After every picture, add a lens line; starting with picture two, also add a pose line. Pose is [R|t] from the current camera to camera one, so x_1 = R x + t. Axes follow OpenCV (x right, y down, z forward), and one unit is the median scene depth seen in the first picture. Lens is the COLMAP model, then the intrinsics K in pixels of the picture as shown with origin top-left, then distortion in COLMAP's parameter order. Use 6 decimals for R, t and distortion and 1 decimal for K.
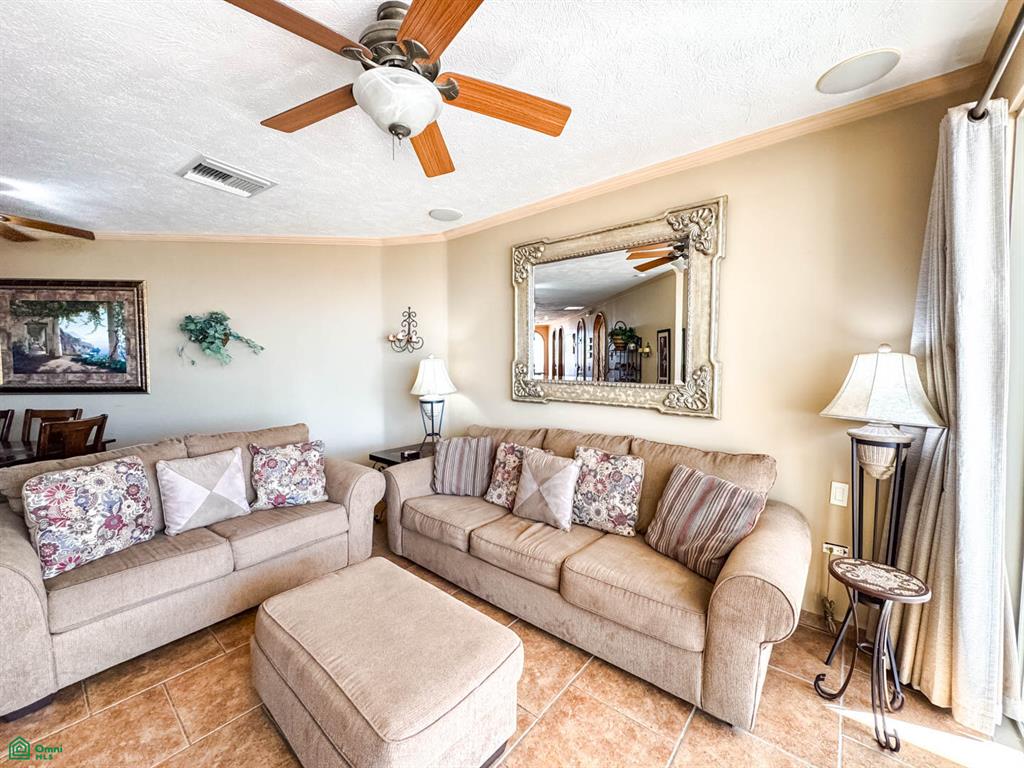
lens RADIAL K [[407.5, 0, 515.1], [0, 407.5, 384.8], [0, 0, 1]] dist [-0.000427, -0.000072]
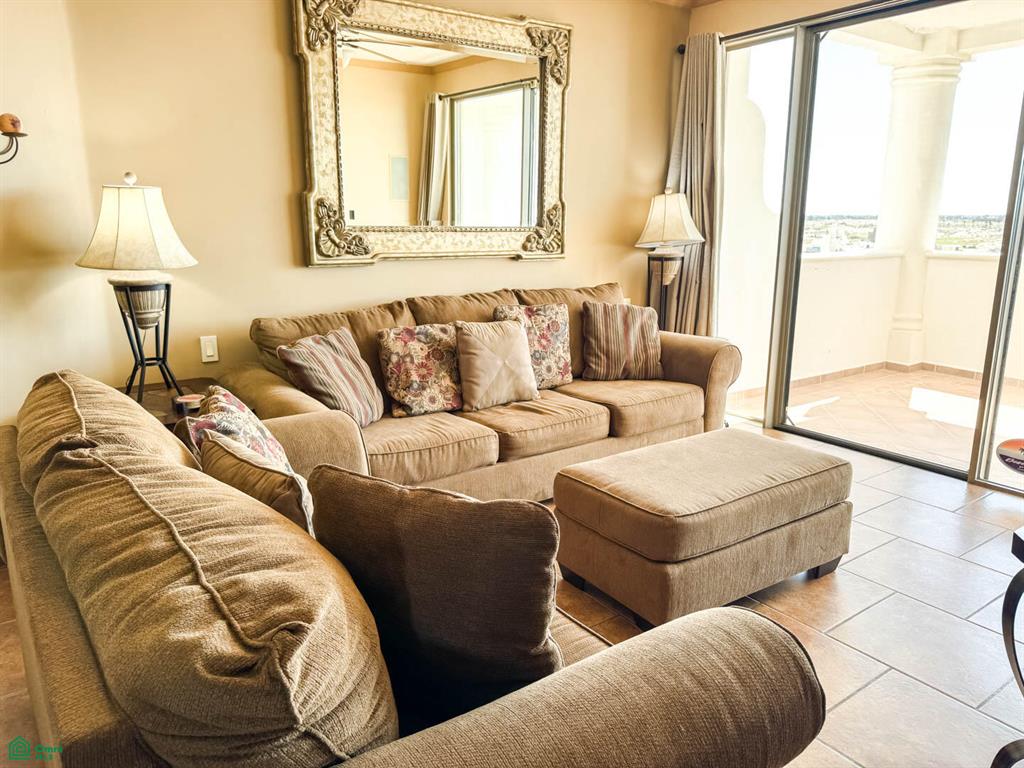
lens RADIAL K [[729.9, 0, 506.8], [0, 729.9, 384.9], [0, 0, 1]] dist [0.049961, -0.054309]
pose [[0.257101, -0.222072, 0.940523, -0.831205], [0.051278, 0.975003, 0.216195, -0.006165], [-0.965023, -0.007356, 0.262062, 0.404588]]
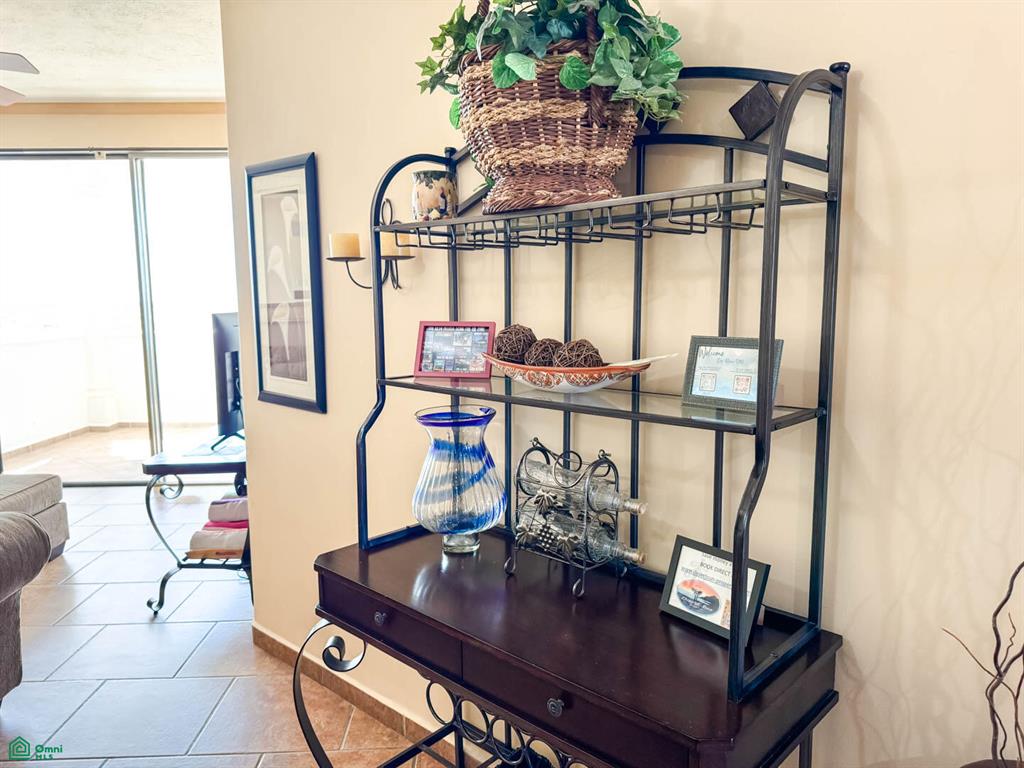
lens RADIAL K [[729.9, 0, 507.6], [0, 729.9, 385.2], [0, 0, 1]] dist [0.049961, -0.054309]
pose [[-0.667941, -0.084307, 0.739423, -1.247624], [0.045505, 0.987077, 0.153650, -0.007881], [-0.742821, 0.136277, -0.655473, 0.460133]]
